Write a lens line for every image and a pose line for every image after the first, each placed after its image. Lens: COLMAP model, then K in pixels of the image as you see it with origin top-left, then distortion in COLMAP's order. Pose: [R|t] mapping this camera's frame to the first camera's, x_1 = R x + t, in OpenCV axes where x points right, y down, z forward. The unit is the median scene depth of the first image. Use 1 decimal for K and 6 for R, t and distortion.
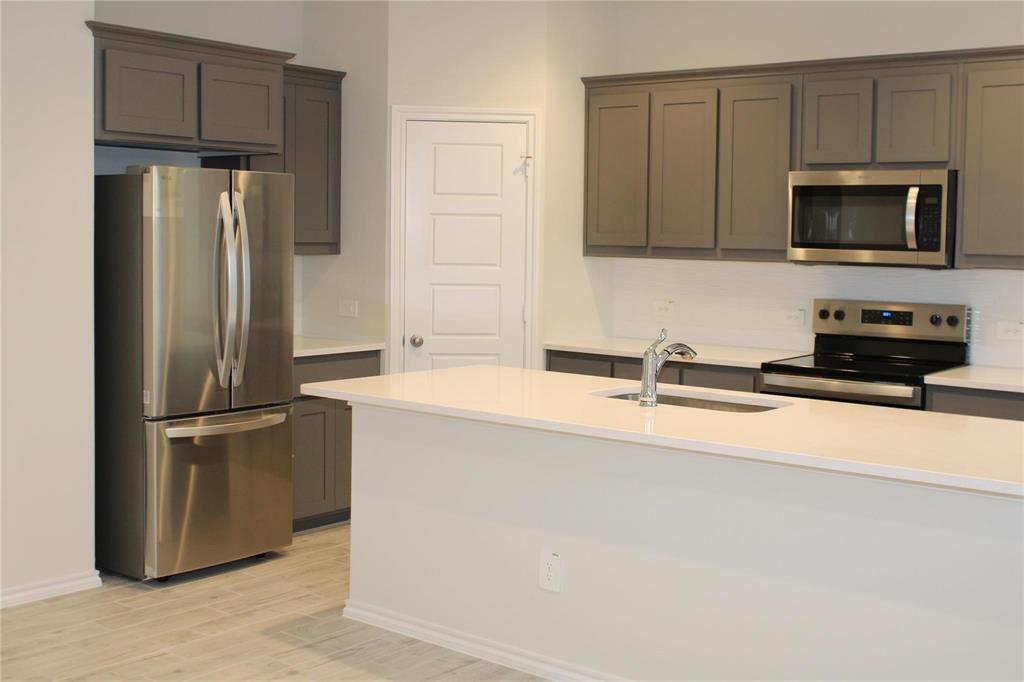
lens RADIAL K [[1229.4, 0, 546.5], [0, 1229.4, 325.8], [0, 0, 1]] dist [-0.074506, 0.000000]
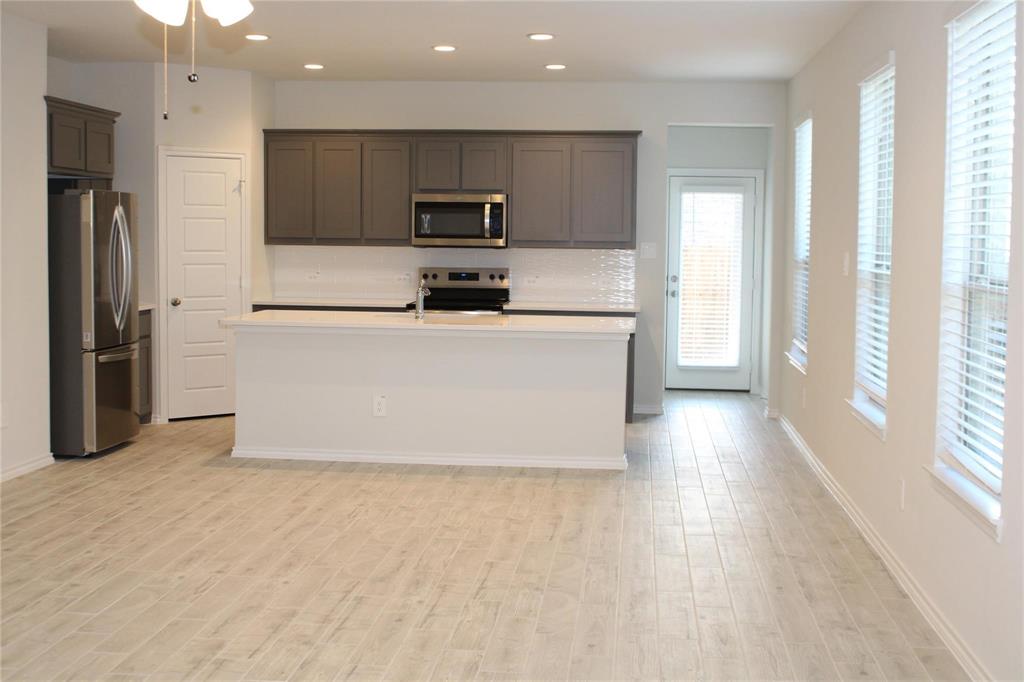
lens RADIAL K [[1229.4, 0, 520.2], [0, 1229.4, 342.6], [0, 0, 1]] dist [-0.074506, 0.000000]
pose [[0.843788, -0.053689, 0.533984, -0.611880], [0.041662, 0.998534, 0.034563, 0.030784], [-0.535056, -0.006917, 0.844788, -0.549117]]
